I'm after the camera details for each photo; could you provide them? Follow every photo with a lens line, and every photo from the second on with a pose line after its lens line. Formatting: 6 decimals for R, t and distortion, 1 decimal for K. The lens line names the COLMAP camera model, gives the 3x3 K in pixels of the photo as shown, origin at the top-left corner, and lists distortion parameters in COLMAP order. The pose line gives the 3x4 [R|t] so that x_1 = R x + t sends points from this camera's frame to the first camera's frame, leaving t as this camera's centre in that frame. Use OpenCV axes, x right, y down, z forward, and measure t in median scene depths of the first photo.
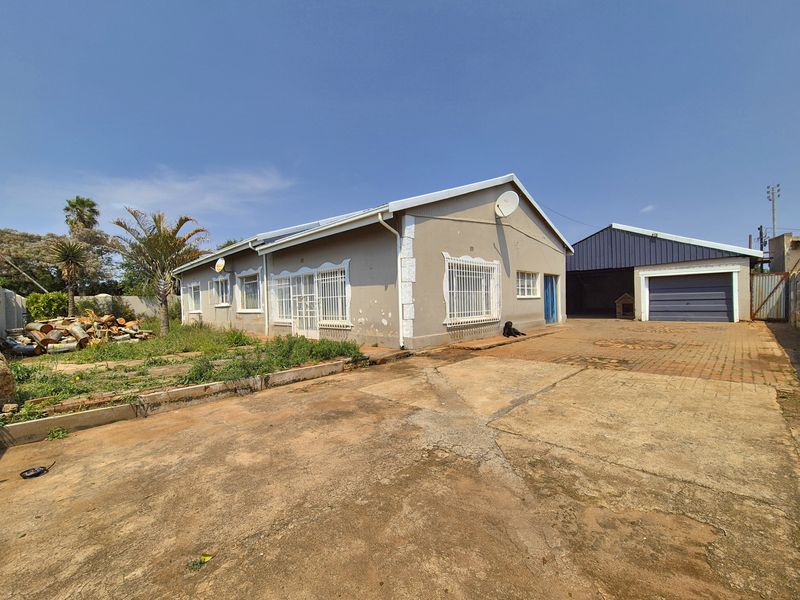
lens RADIAL K [[337.0, 0, 397.8], [0, 337.0, 307.6], [0, 0, 1]] dist [0.000089, 0.000019]
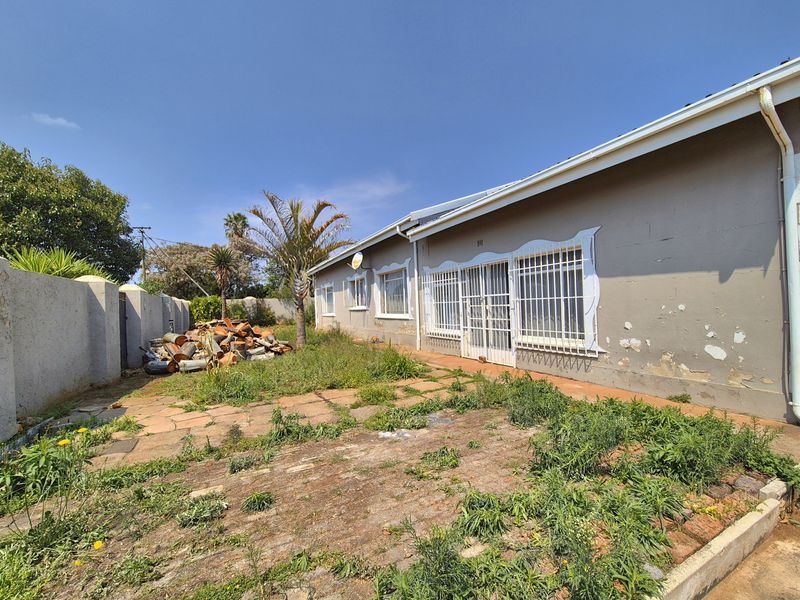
lens RADIAL K [[337.0, 0, 397.8], [0, 337.0, 307.6], [0, 0, 1]] dist [0.000089, 0.000019]
pose [[0.948647, -0.004315, -0.316307, -0.199081], [0.005475, 0.999981, 0.002776, -0.014088], [0.316289, -0.004365, 0.948653, 0.281838]]
